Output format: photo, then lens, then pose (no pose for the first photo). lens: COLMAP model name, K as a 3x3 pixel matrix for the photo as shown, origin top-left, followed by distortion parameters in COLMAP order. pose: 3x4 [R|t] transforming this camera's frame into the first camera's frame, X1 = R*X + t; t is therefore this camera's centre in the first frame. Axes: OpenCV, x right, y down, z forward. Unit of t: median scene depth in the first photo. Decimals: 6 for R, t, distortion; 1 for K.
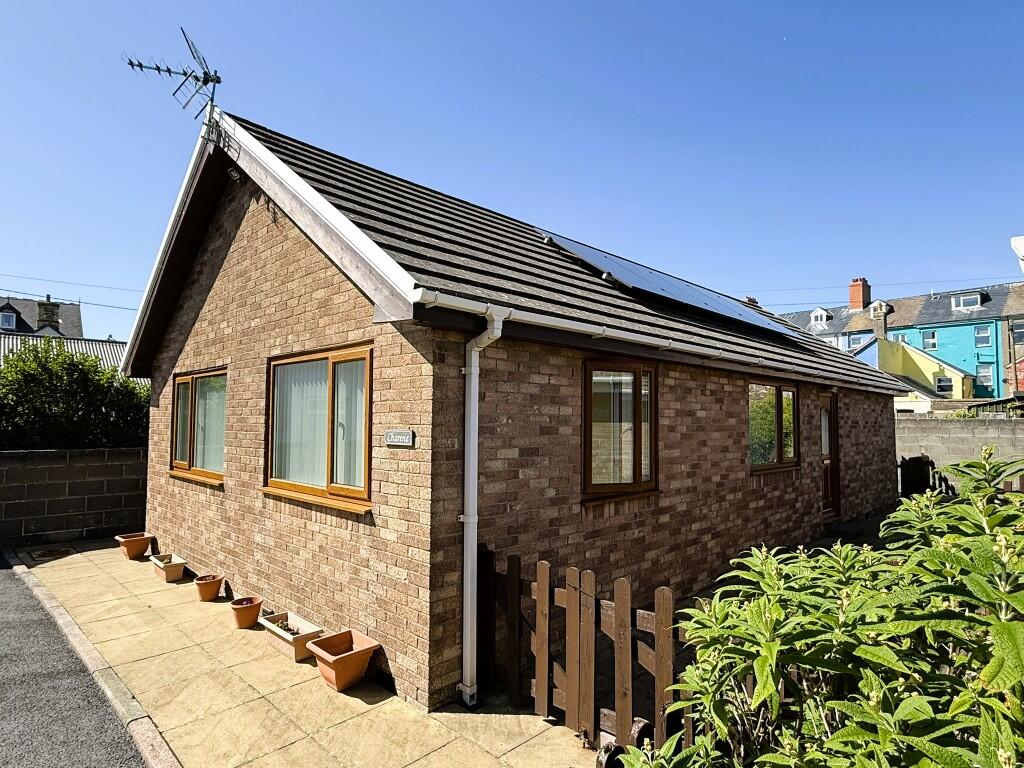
lens RADIAL K [[562.3, 0, 506.3], [0, 562.3, 386.9], [0, 0, 1]] dist [-0.012738, 0.003272]
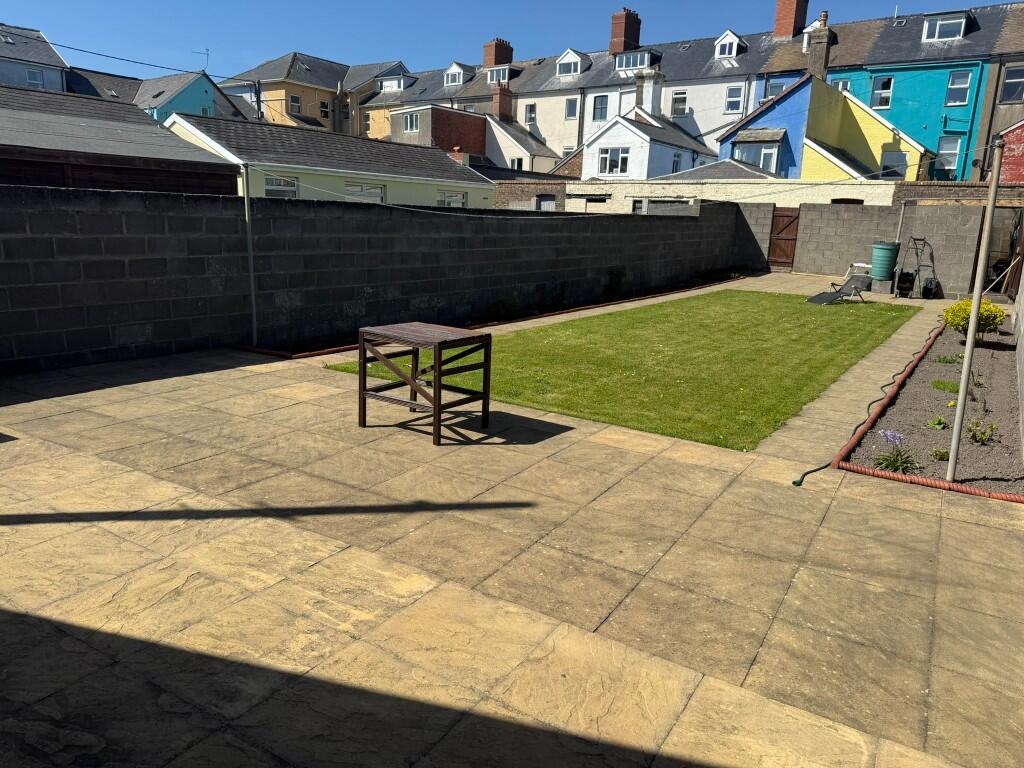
lens RADIAL K [[732.7, 0, 513.7], [0, 732.7, 384.7], [0, 0, 1]] dist [-0.005502, -0.002429]
pose [[0.969899, -0.027529, 0.241948, 1.848338], [-0.042716, 0.958948, 0.280345, 0.226067], [-0.239733, -0.282242, 0.928907, 3.006905]]
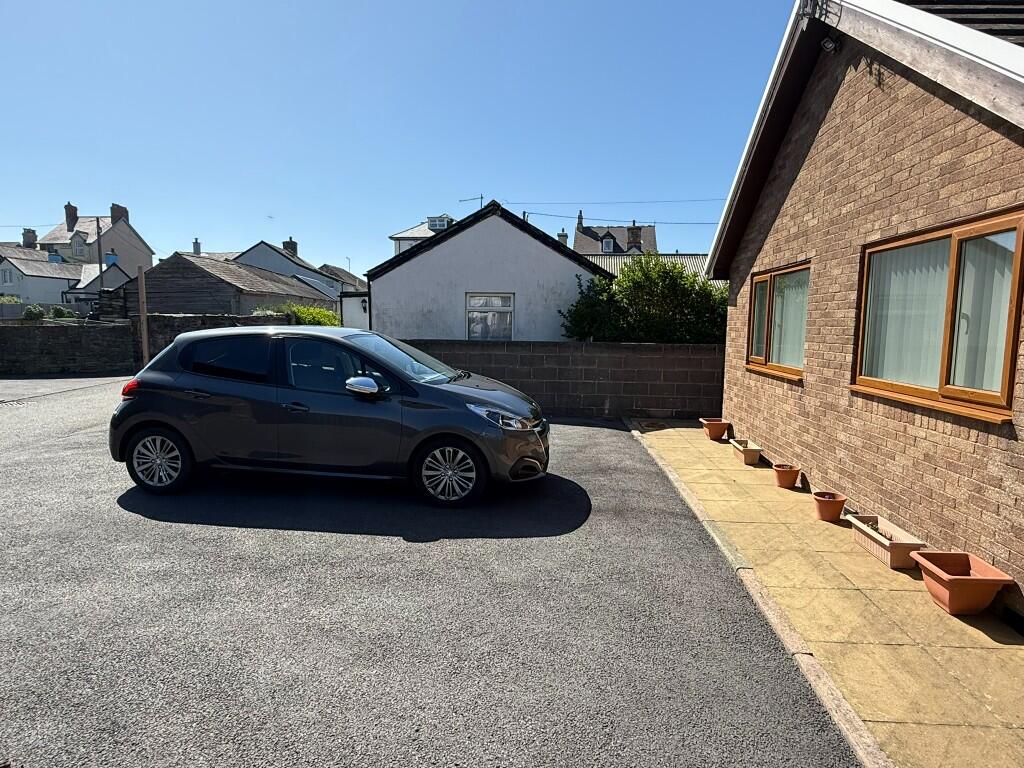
lens RADIAL K [[562.3, 0, 509.4], [0, 562.3, 384.6], [0, 0, 1]] dist [-0.012738, 0.003272]
pose [[0.640471, 0.082905, -0.763495, -0.077693], [0.035484, 0.989900, 0.137256, 0.027241], [0.767162, -0.115000, 0.631060, -0.043424]]
